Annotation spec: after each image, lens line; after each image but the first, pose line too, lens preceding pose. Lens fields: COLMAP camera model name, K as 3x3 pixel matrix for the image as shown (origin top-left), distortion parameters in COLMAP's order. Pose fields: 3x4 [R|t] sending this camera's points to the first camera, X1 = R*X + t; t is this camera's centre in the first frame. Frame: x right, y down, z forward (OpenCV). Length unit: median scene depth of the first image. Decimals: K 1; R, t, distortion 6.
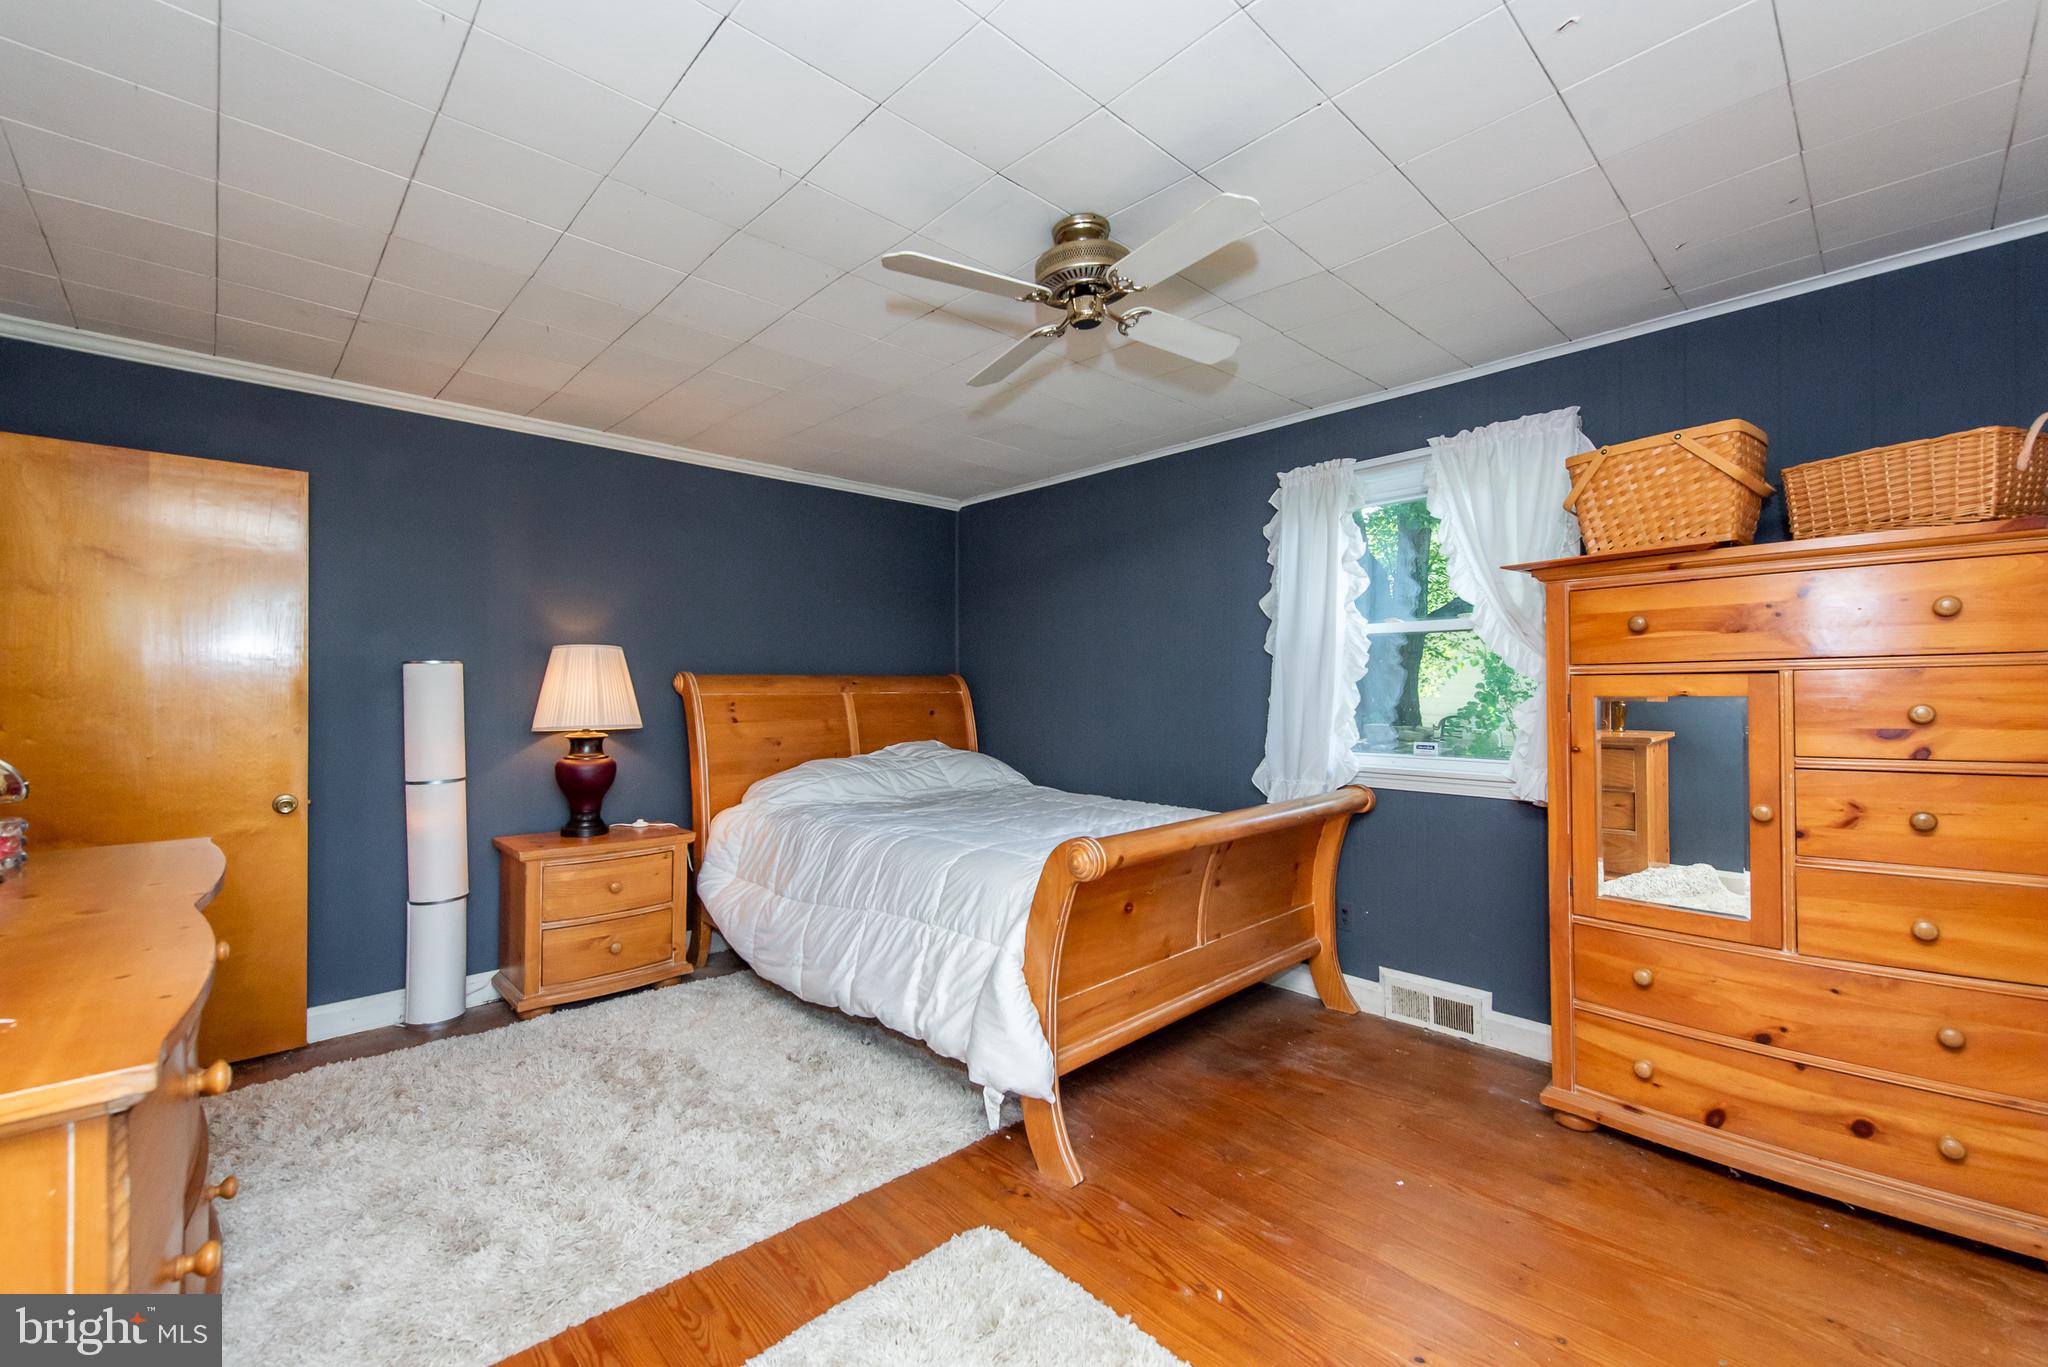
lens RADIAL K [[840.2, 0, 1027.2], [0, 840.2, 685.9], [0, 0, 1]] dist [0.005283, -0.000150]
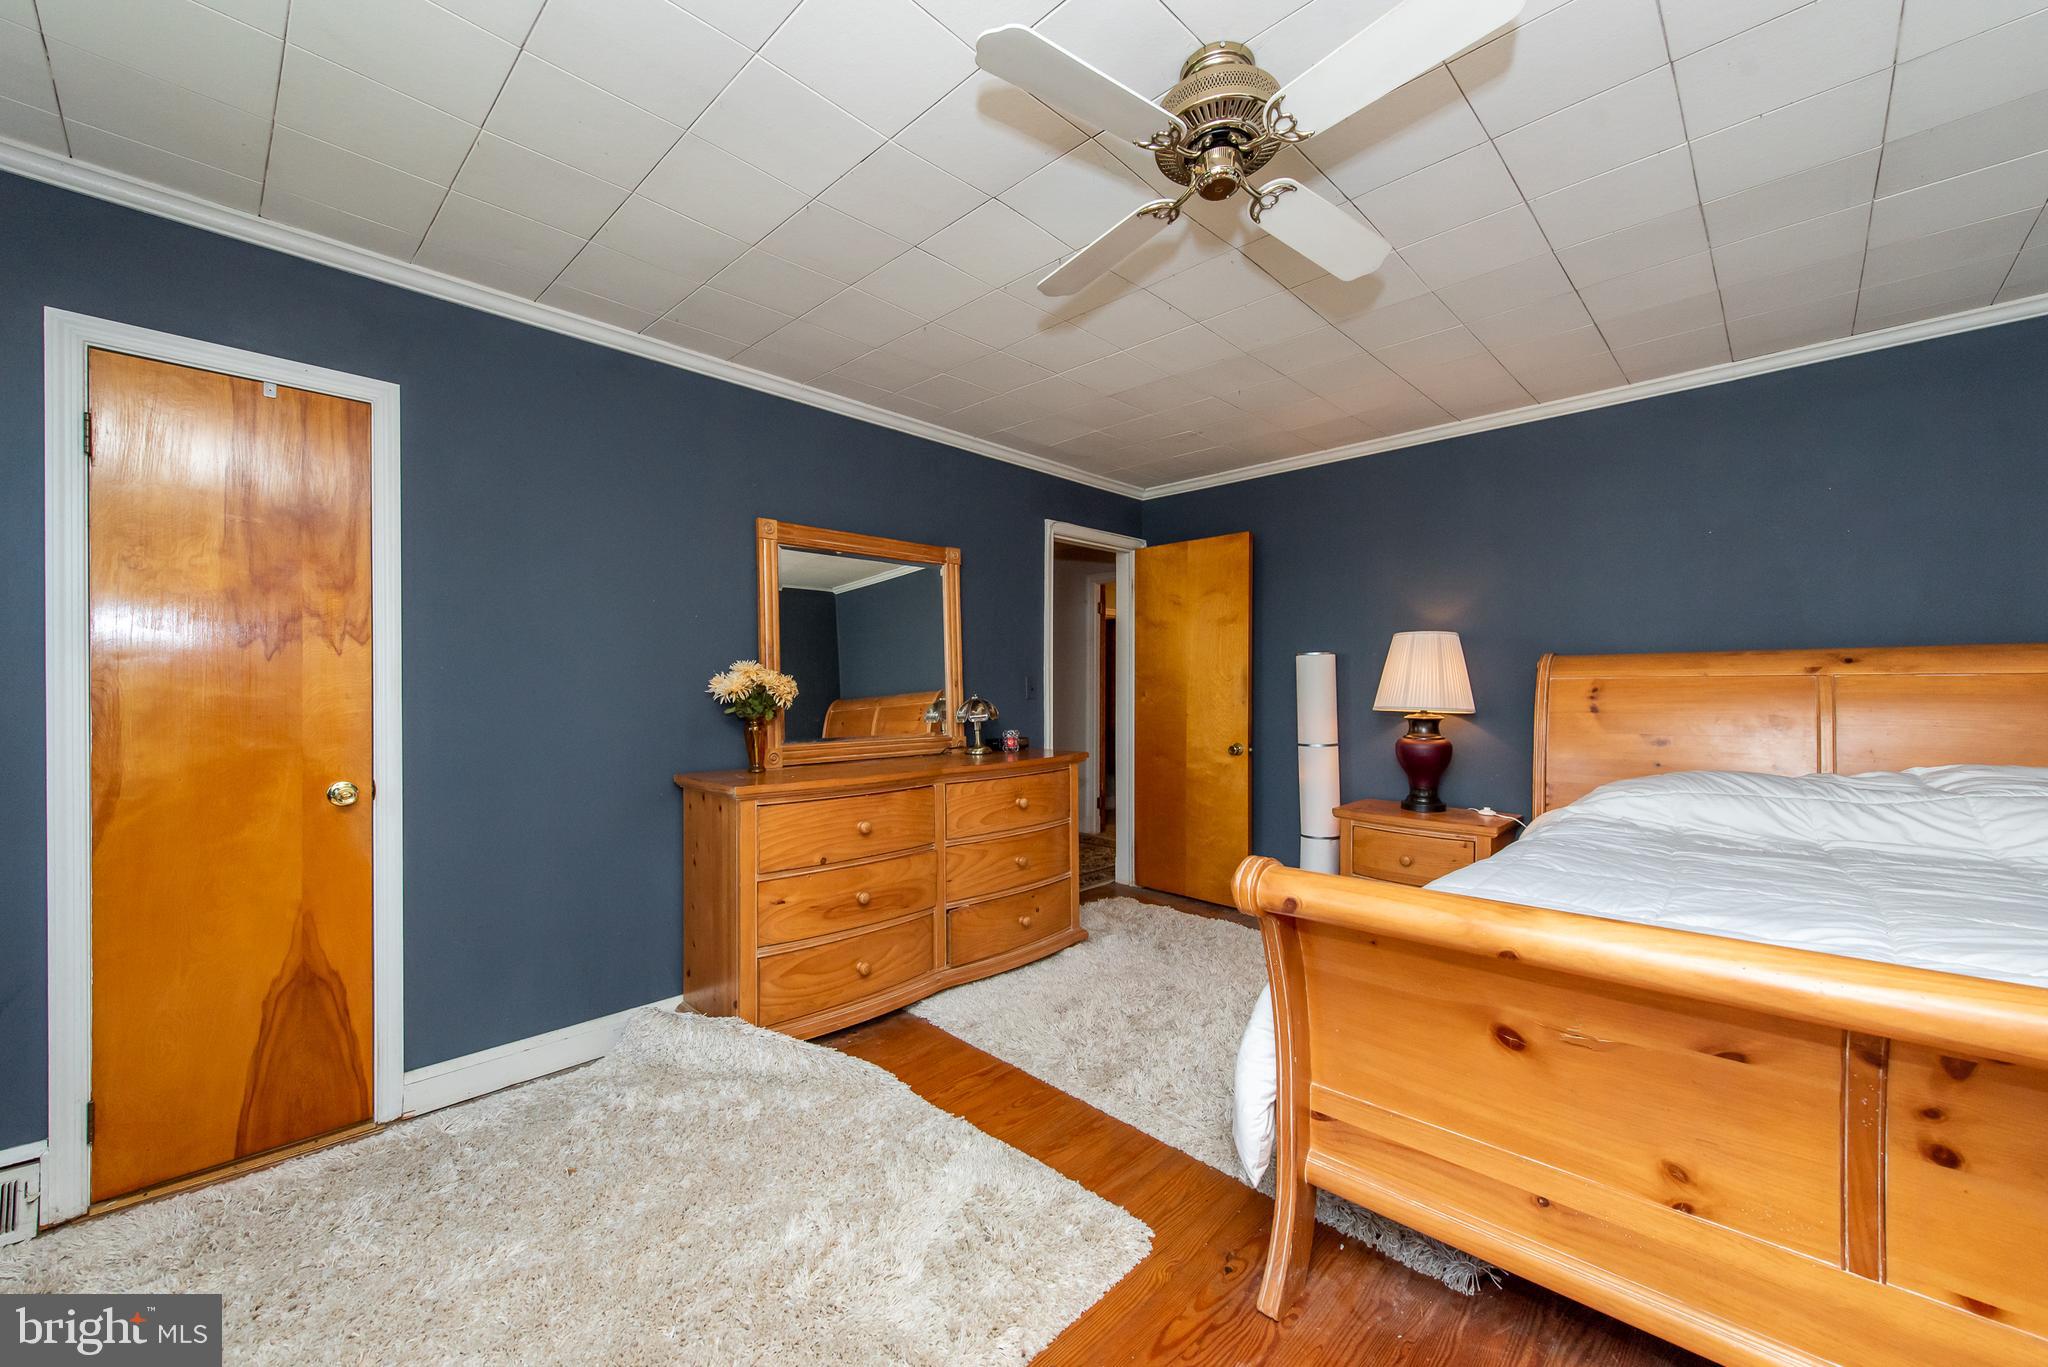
lens RADIAL K [[801.1, 0, 1028.0], [0, 801.1, 685.4], [0, 0, 1]] dist [0.012511, -0.002847]
pose [[0.043854, 0.004094, -0.999030, 0.473479], [0.005419, 0.999976, 0.004336, 0.012121], [0.999023, -0.005603, 0.043830, 0.460373]]
